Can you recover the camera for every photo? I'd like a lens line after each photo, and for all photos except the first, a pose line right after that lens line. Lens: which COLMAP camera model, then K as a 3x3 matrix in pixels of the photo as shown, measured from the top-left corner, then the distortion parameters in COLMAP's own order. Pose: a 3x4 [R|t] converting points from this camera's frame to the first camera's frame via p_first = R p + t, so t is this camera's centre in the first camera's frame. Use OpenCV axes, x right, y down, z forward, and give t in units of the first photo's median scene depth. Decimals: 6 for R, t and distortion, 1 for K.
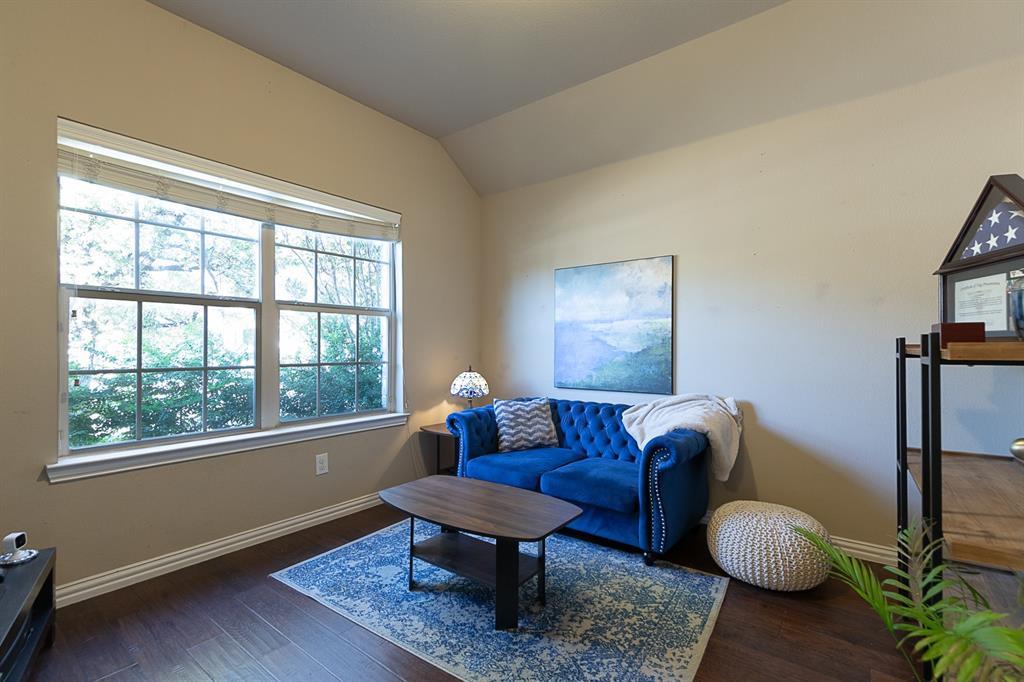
lens RADIAL K [[476.5, 0, 521.1], [0, 476.5, 343.5], [0, 0, 1]] dist [0.011391, 0.000314]
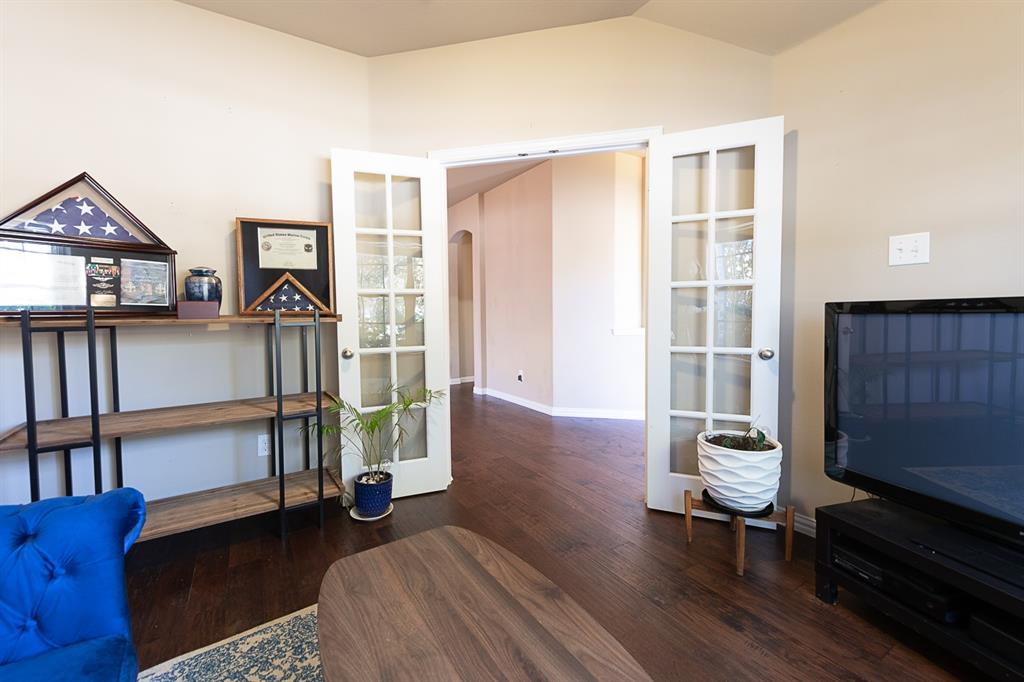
lens RADIAL K [[417.8, 0, 515.3], [0, 417.8, 329.2], [0, 0, 1]] dist [-0.001859, -0.000288]
pose [[-0.944888, 0.000136, 0.327394, -0.187473], [0.009243, 0.999612, 0.026262, 0.008077], [-0.327264, 0.027840, -0.944523, 0.914059]]
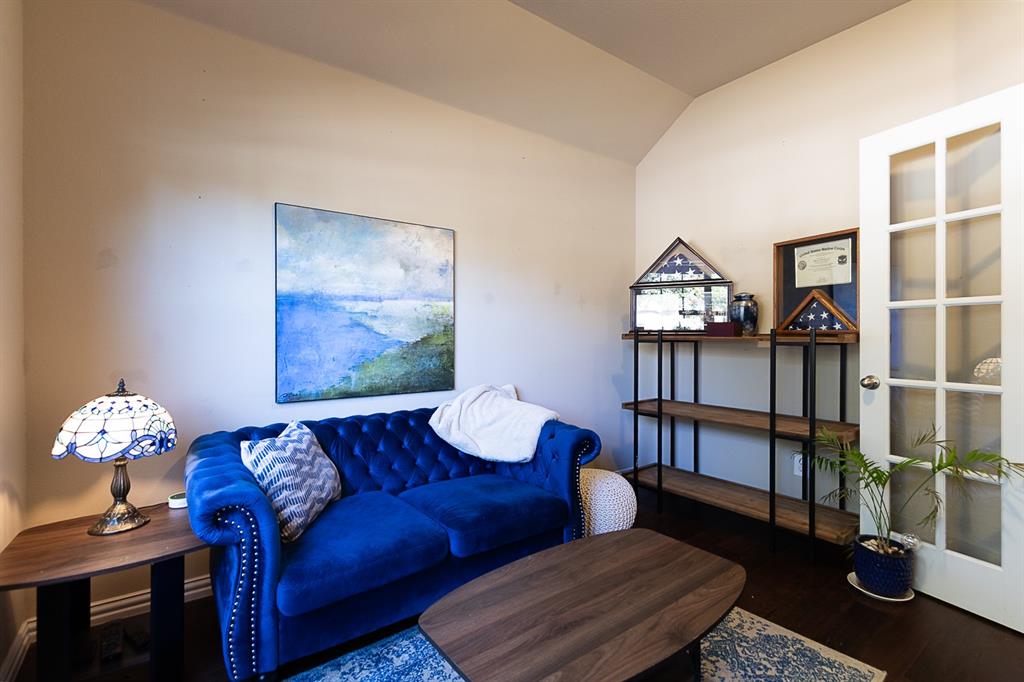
lens RADIAL K [[476.5, 0, 514.4], [0, 476.5, 336.7], [0, 0, 1]] dist [0.011391, 0.000314]
pose [[0.259014, -0.003739, 0.965866, -0.471740], [-0.010874, 0.999918, 0.006787, 0.002699], [-0.965812, -0.012261, 0.258952, 0.631809]]
